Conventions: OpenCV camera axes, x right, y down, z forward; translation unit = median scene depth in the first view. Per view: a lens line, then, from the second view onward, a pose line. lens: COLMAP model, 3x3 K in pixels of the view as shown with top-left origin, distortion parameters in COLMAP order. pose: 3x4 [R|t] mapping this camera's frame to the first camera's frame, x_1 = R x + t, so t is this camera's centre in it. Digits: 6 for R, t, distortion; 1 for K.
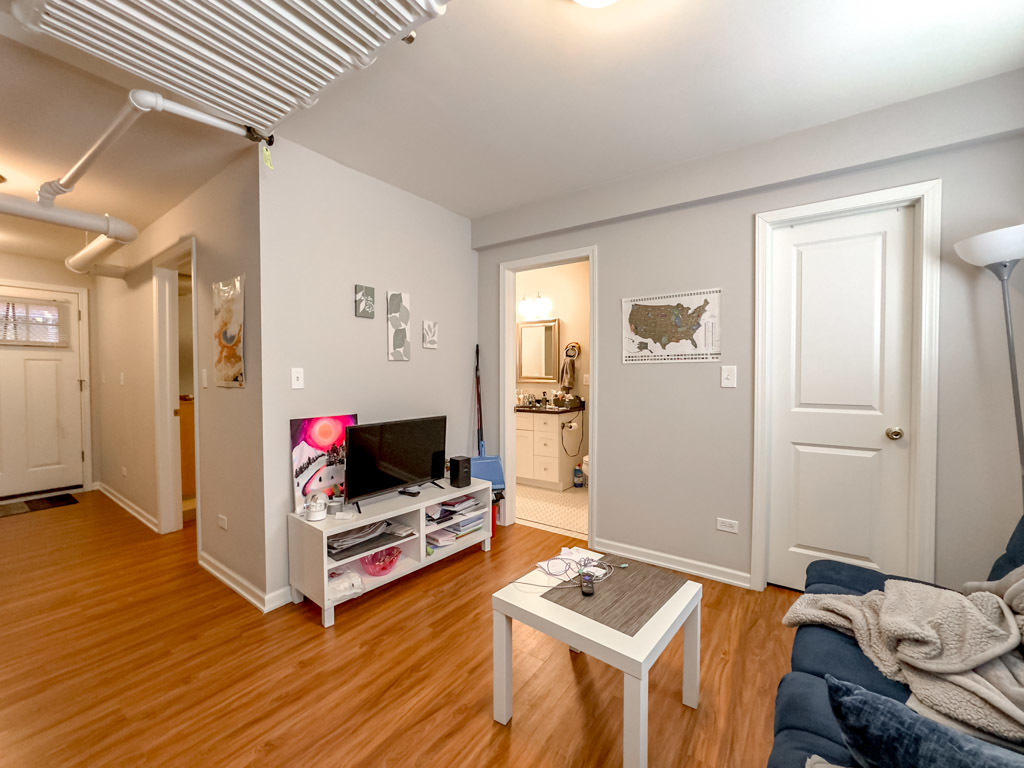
lens RADIAL K [[421.2, 0, 513.7], [0, 421.2, 382.8], [0, 0, 1]] dist [-0.031714, 0.013857]
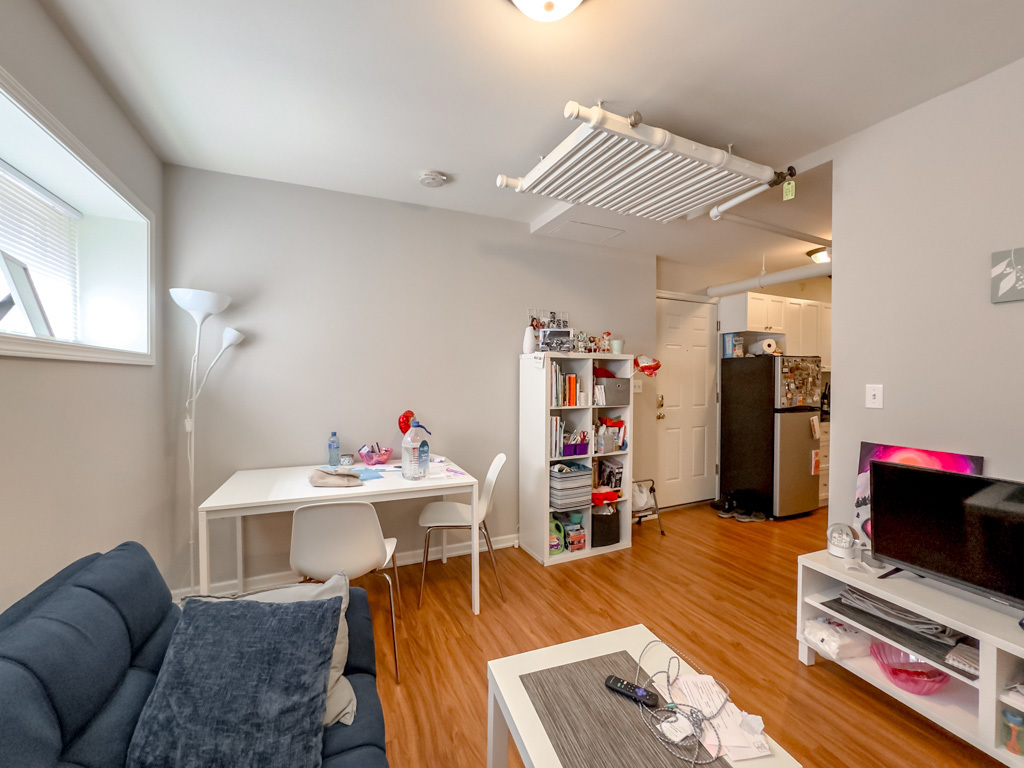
lens RADIAL K [[421.2, 0, 509.5], [0, 421.2, 381.5], [0, 0, 1]] dist [-0.031714, 0.013857]
pose [[-0.504137, 0.013911, -0.863512, 0.534501], [-0.018149, 0.999479, 0.026698, -0.044659], [0.863433, 0.029131, -0.503621, 0.691983]]
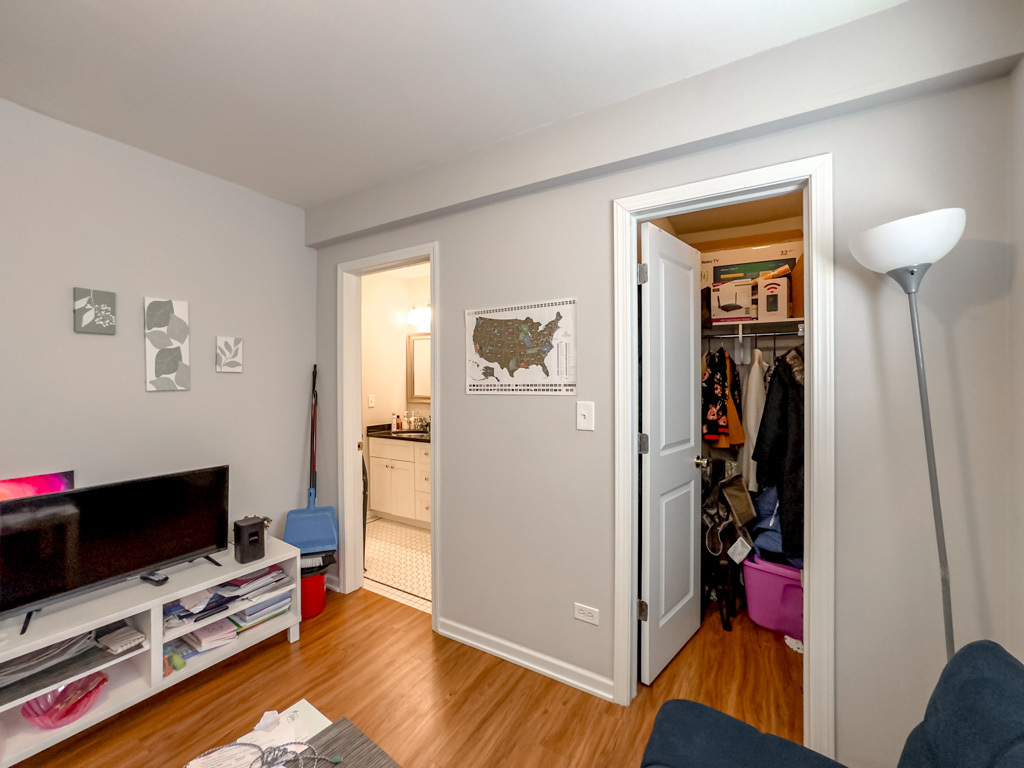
lens RADIAL K [[421.2, 0, 511.1], [0, 421.2, 380.2], [0, 0, 1]] dist [-0.031714, 0.013857]
pose [[0.996437, -0.003274, 0.084282, 0.300734], [0.004922, 0.999801, -0.019356, -0.060761], [-0.084202, 0.019702, 0.996254, 0.243086]]
